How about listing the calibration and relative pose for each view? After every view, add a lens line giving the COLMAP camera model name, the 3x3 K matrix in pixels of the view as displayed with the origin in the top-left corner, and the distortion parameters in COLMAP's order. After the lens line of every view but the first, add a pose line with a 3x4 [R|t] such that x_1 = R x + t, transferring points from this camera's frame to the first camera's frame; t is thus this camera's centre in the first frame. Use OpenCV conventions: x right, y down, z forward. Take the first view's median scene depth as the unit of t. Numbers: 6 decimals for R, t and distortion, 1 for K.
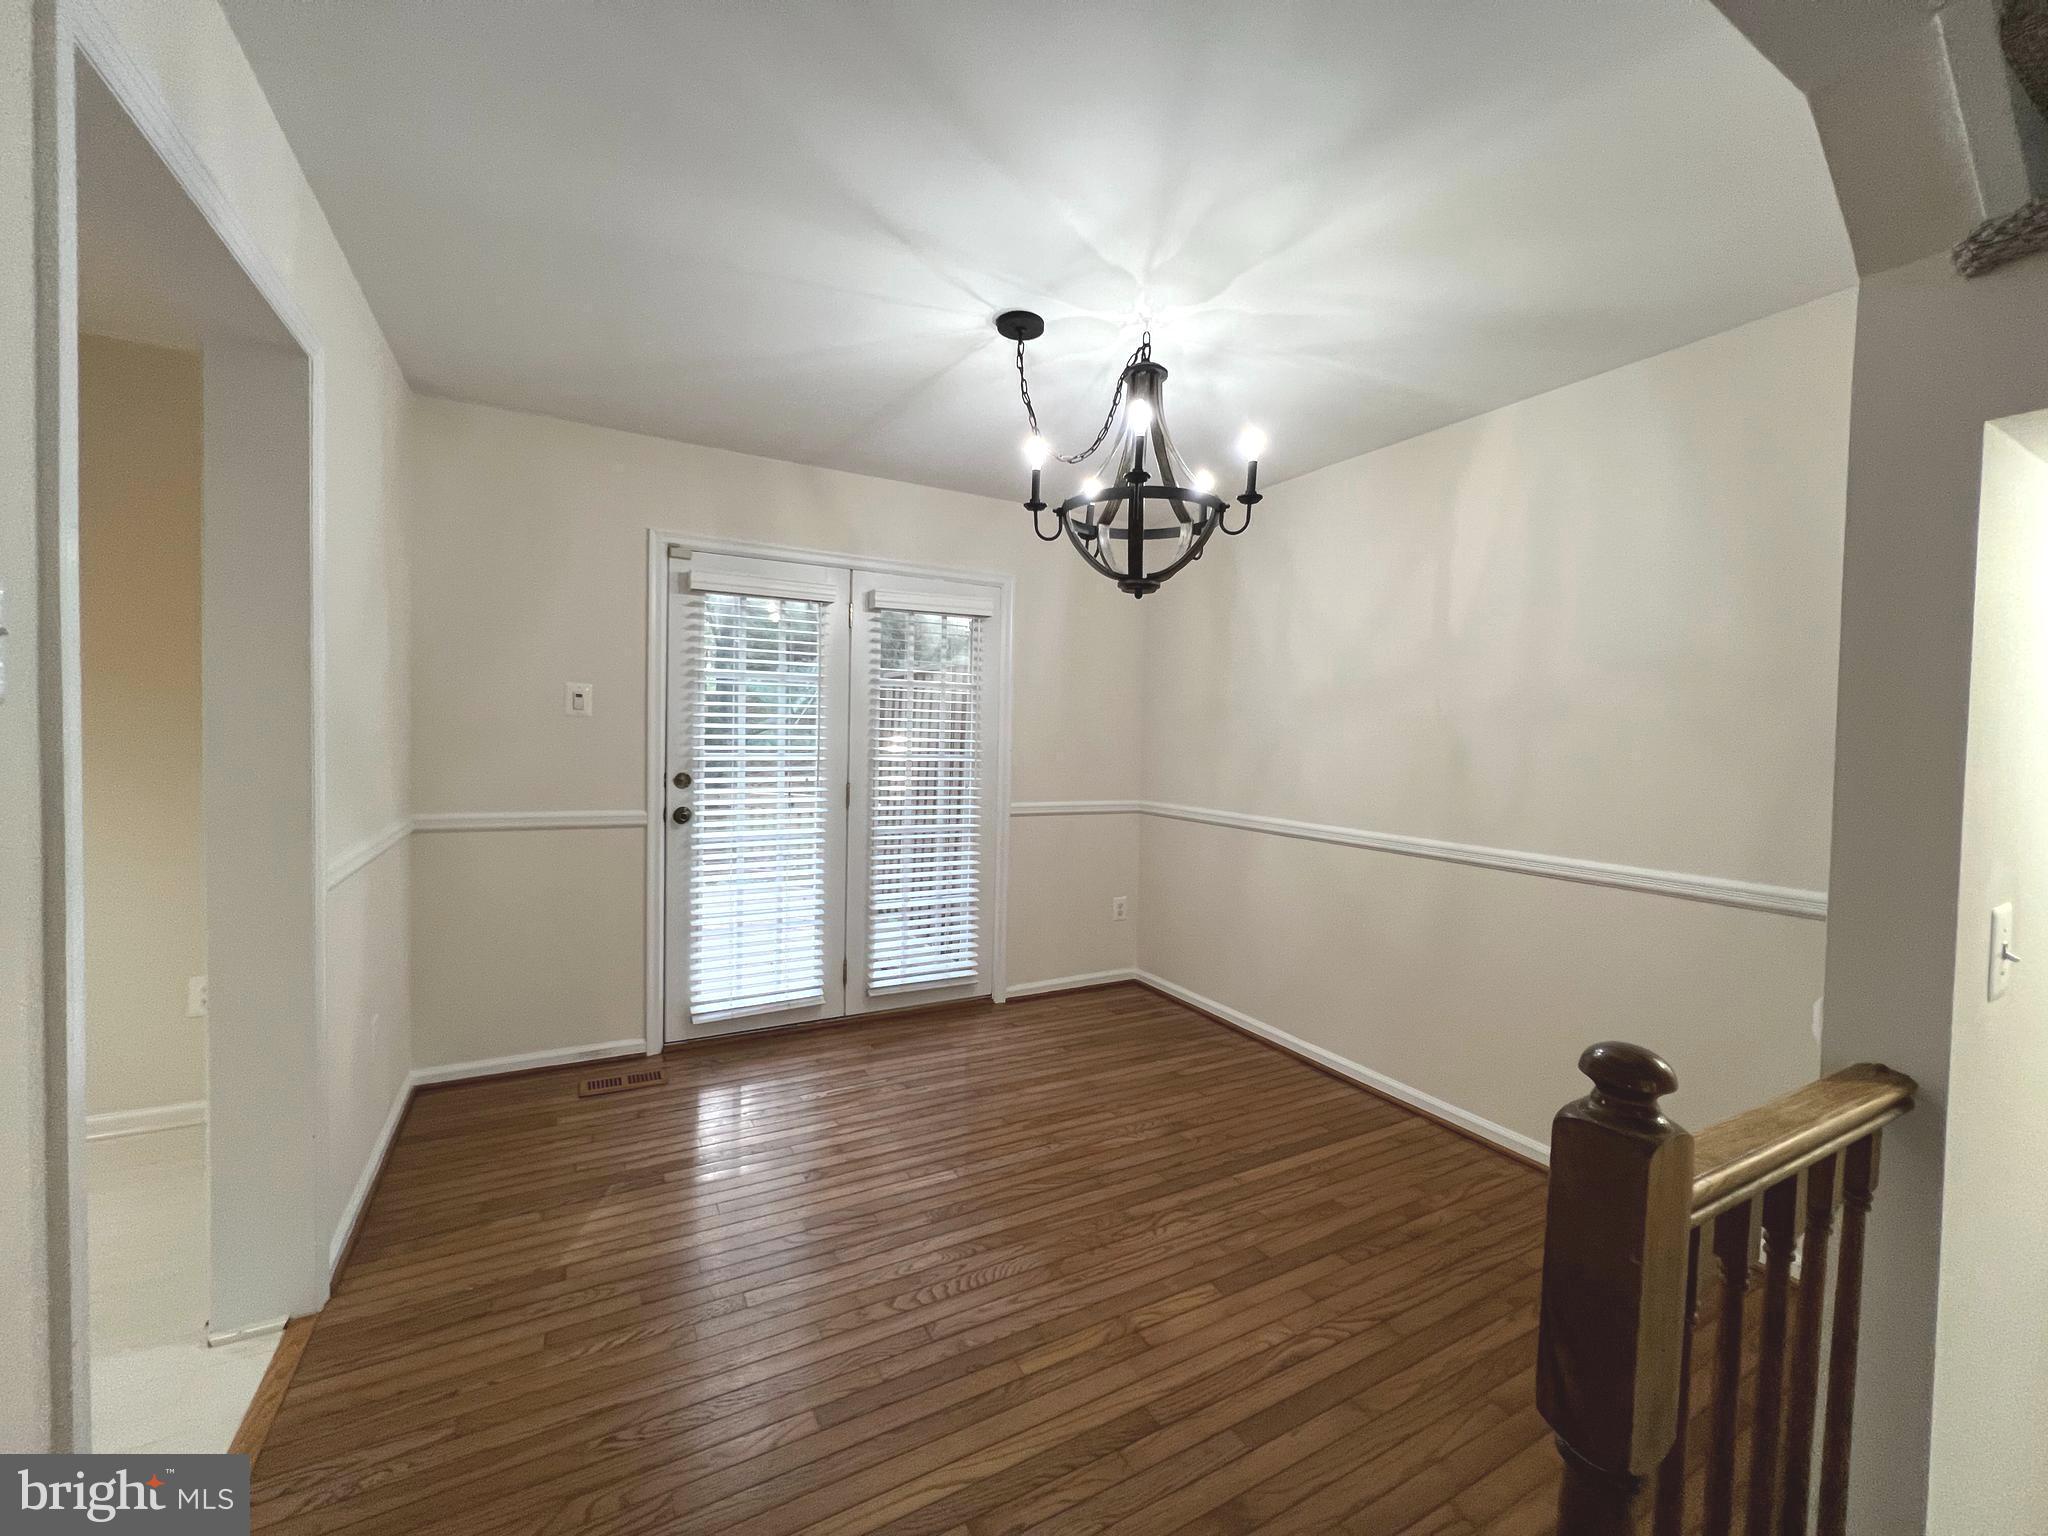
lens RADIAL K [[814.2, 0, 1032.0], [0, 814.2, 761.1], [0, 0, 1]] dist [-0.002714, 0.000409]
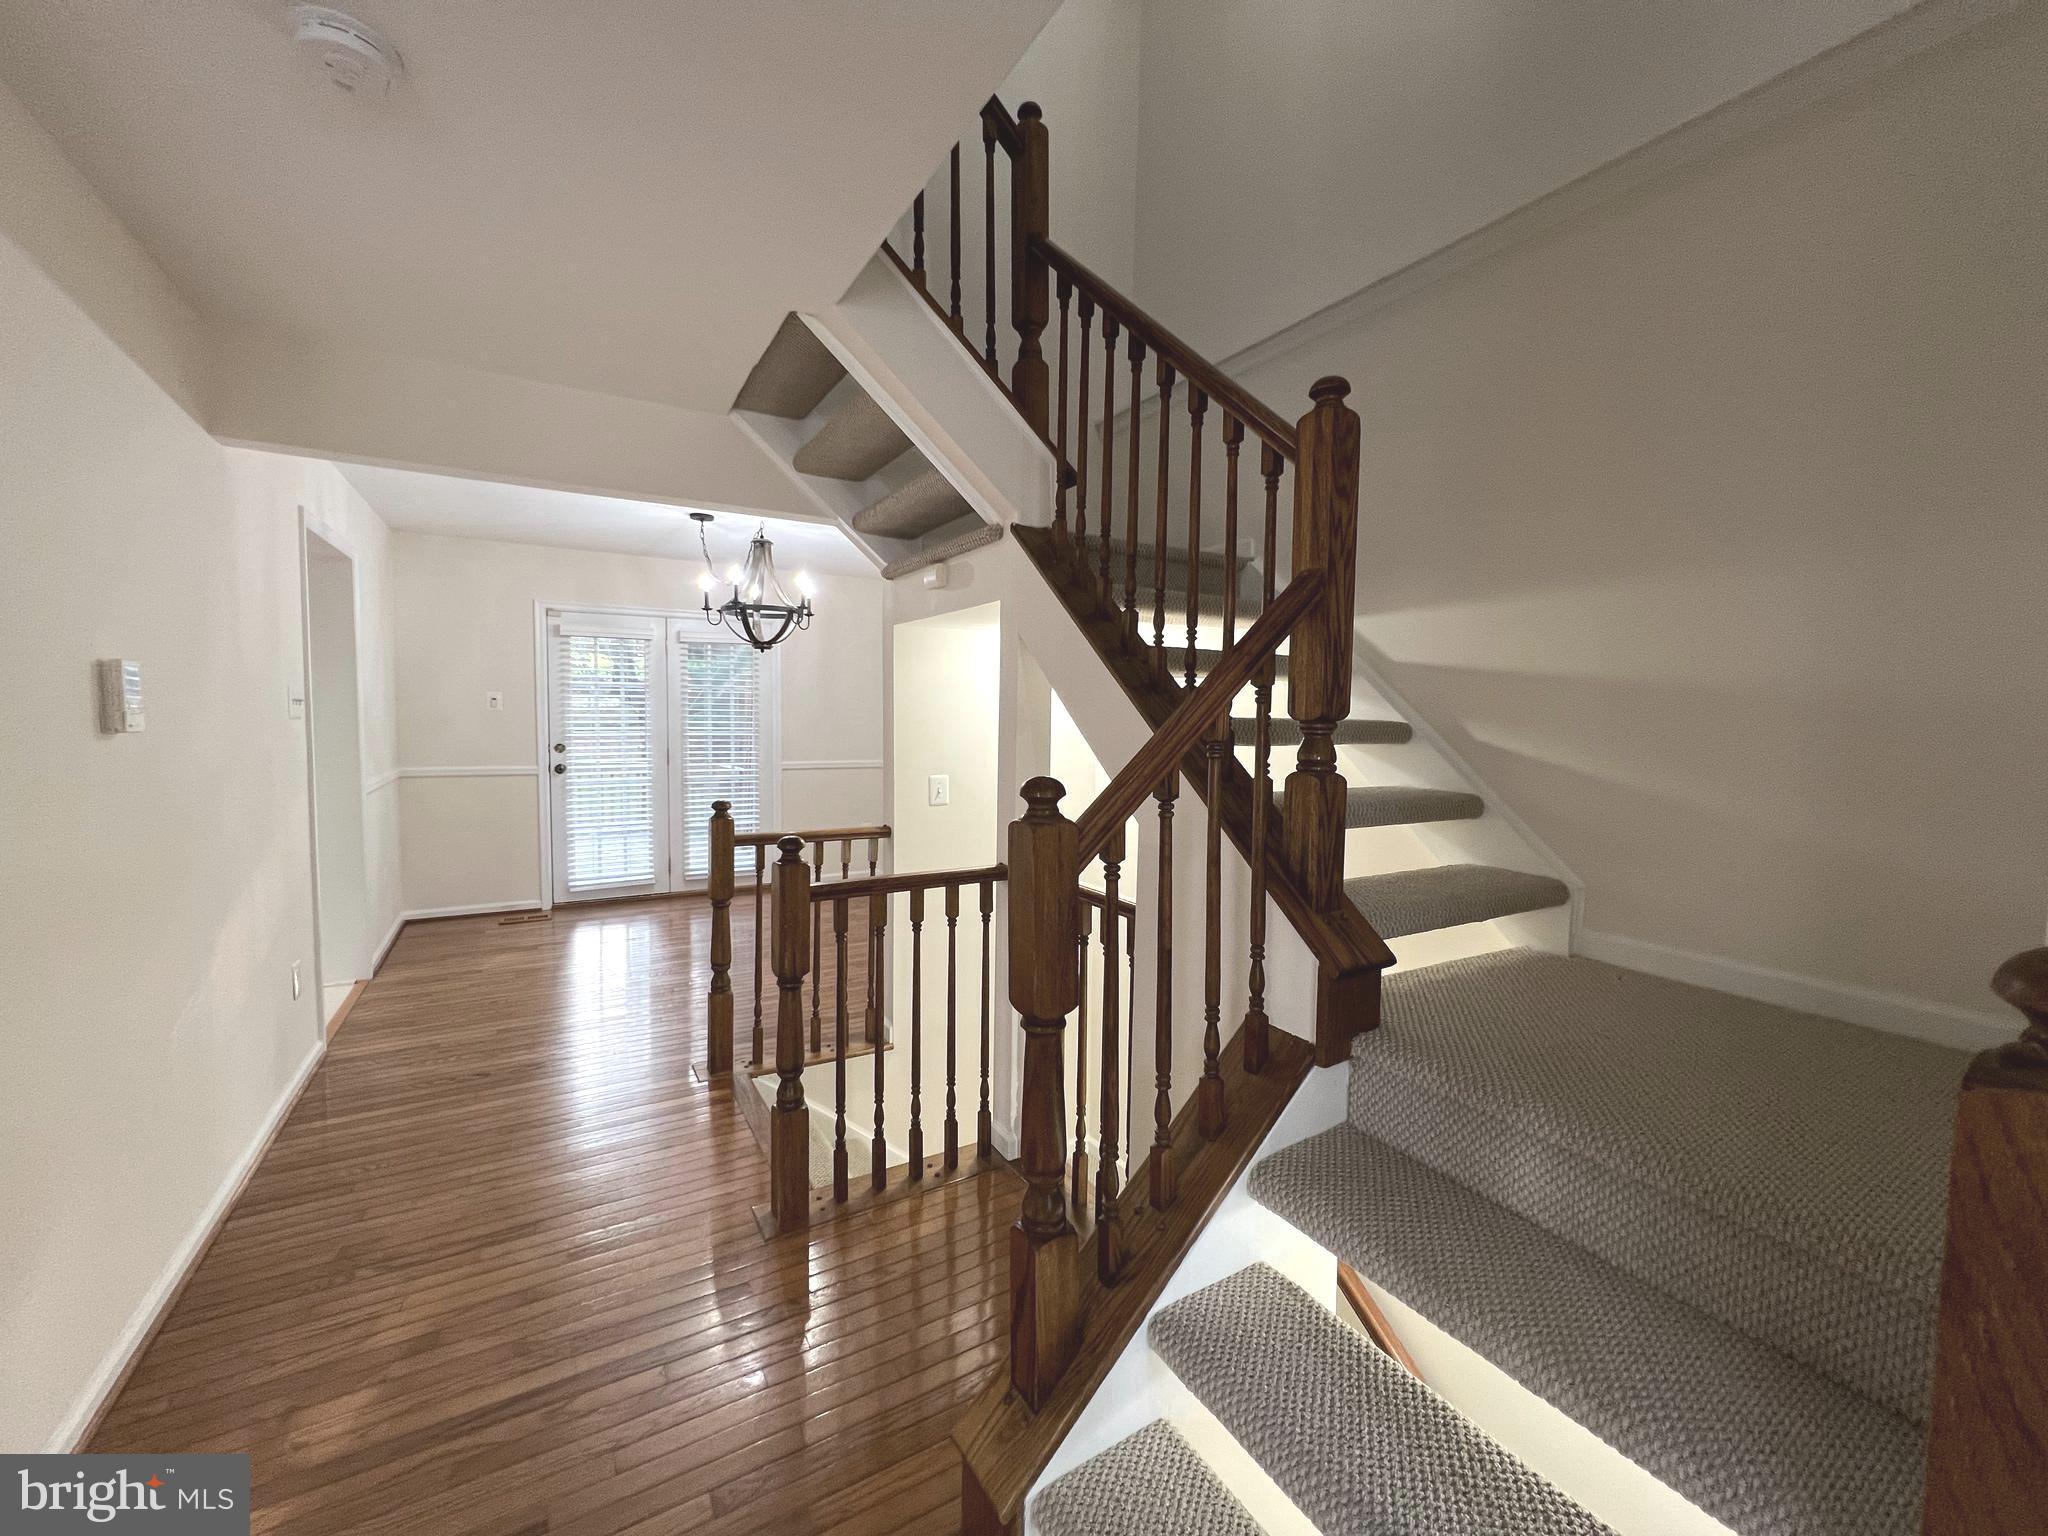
lens RADIAL K [[816.0, 0, 1034.4], [0, 816.0, 758.3], [0, 0, 1]] dist [-0.001622, 0.000031]
pose [[0.999446, -0.012523, 0.030827, 0.511619], [0.011788, 0.999645, 0.023910, 0.016836], [-0.031116, -0.023534, 0.999239, -0.736204]]
